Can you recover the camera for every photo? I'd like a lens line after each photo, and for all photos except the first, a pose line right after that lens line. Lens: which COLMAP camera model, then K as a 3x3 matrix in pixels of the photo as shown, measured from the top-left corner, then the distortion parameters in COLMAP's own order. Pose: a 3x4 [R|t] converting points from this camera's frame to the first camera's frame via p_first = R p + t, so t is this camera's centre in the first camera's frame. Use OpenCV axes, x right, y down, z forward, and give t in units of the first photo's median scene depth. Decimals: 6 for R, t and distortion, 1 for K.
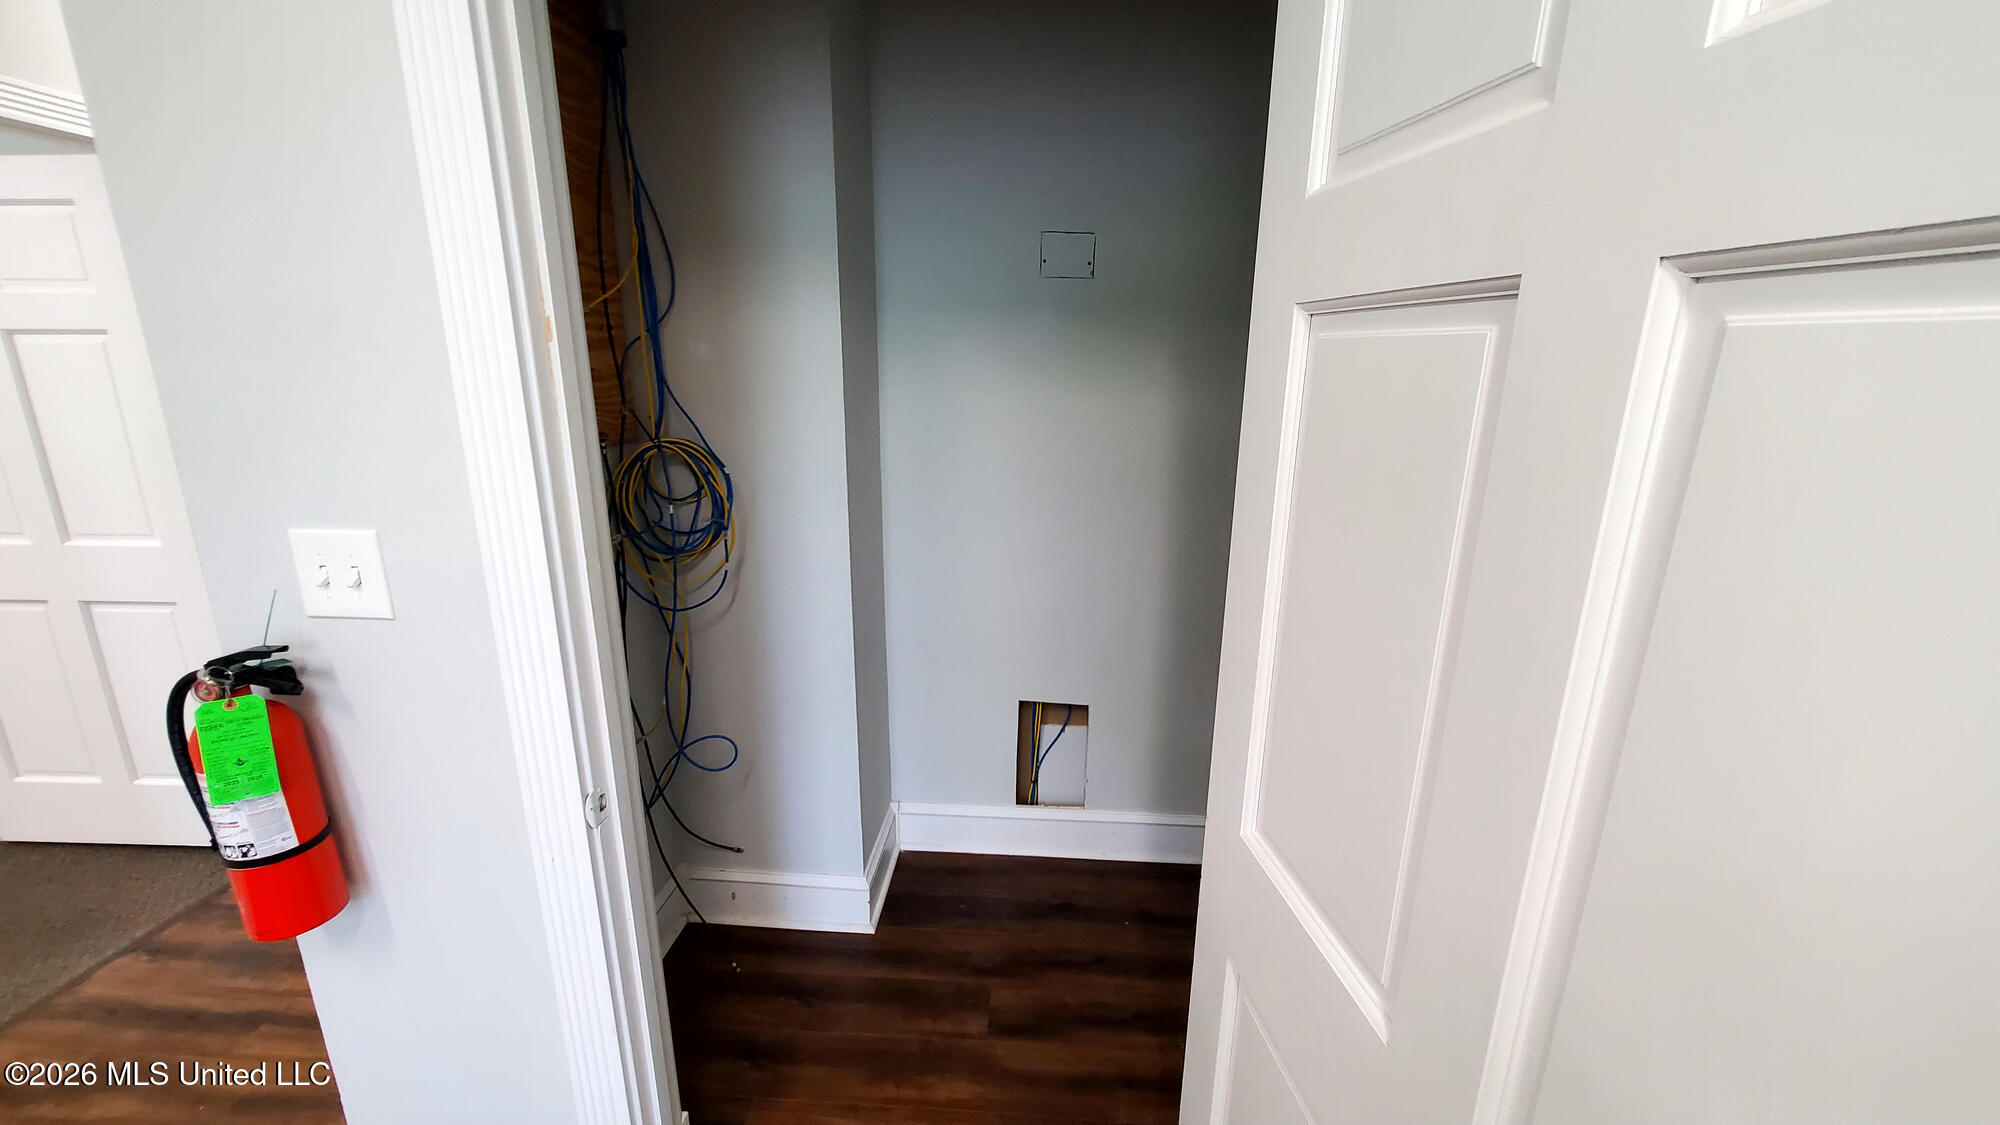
lens RADIAL K [[792.9, 0, 987.7], [0, 792.9, 583.7], [0, 0, 1]] dist [-0.002241, 0.000411]
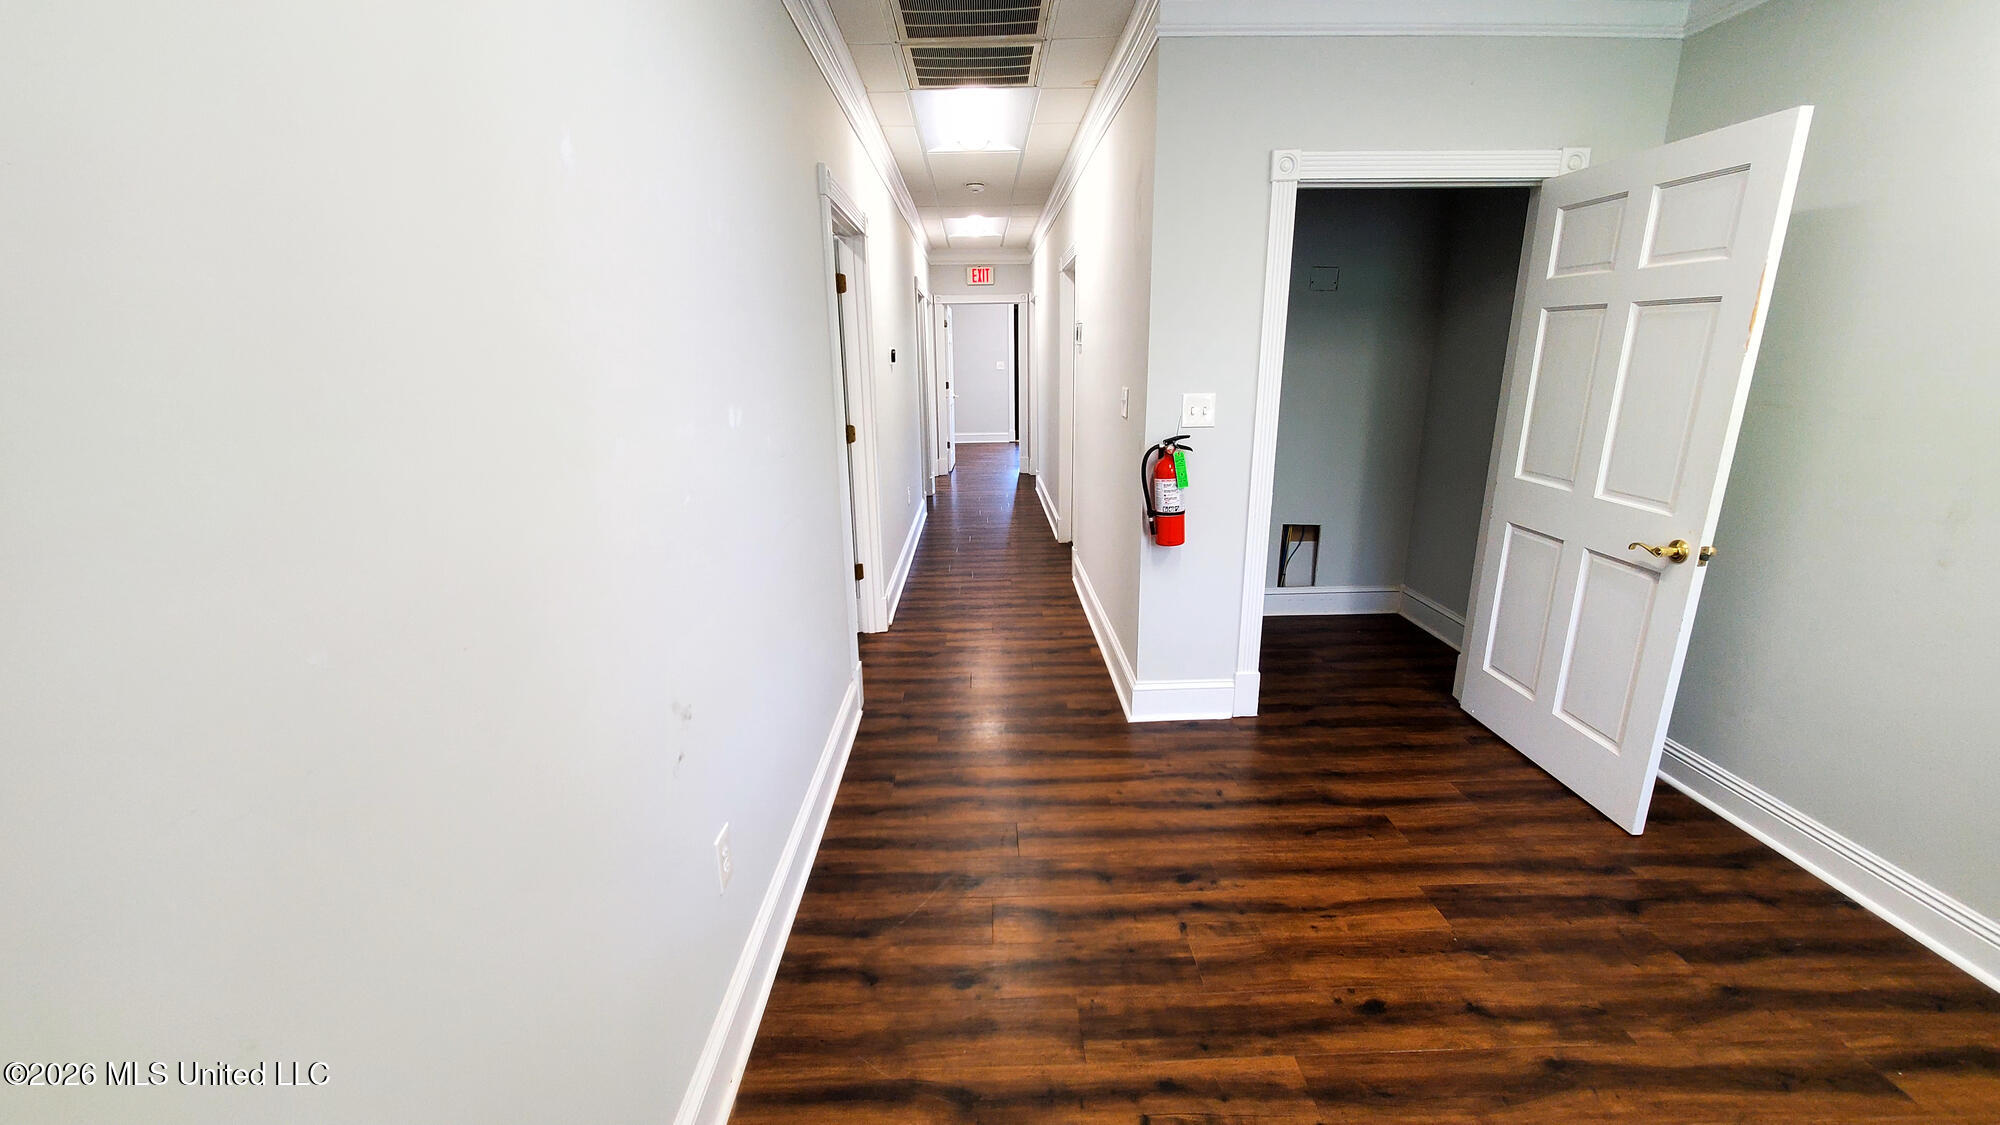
lens RADIAL K [[792.9, 0, 1006.1], [0, 792.9, 568.2], [0, 0, 1]] dist [-0.002241, 0.000411]
pose [[0.994356, -0.040325, 0.098128, -1.001979], [0.040483, 0.999180, 0.000379, 0.288732], [-0.098063, 0.003596, 0.995174, -0.951416]]
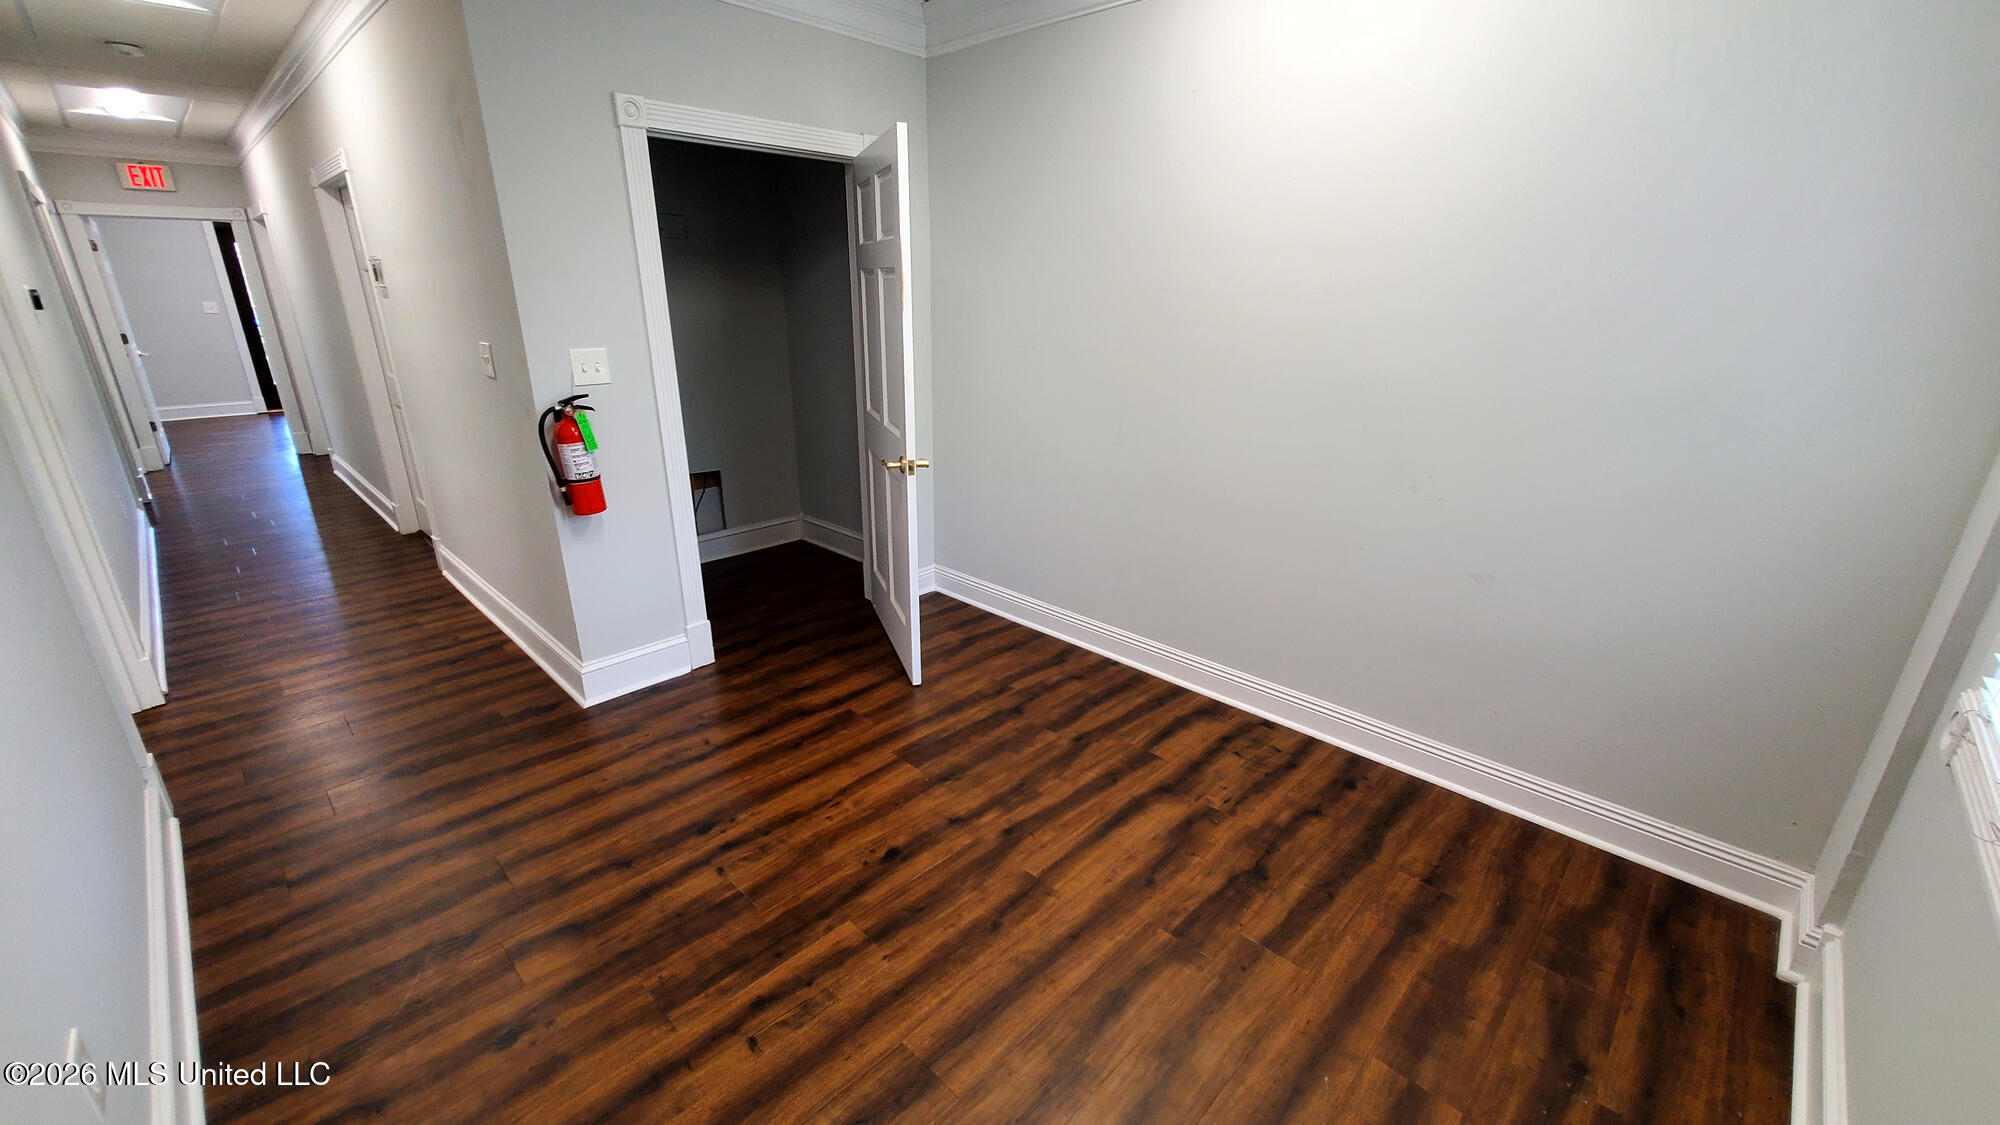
lens RADIAL K [[792.9, 0, 999.6], [0, 792.9, 563.8], [0, 0, 1]] dist [-0.002241, 0.000411]
pose [[0.640998, -0.246556, 0.726864, -1.130526], [0.195998, 0.968185, 0.155569, 0.267777], [-0.742096, 0.042745, 0.668929, -0.966203]]
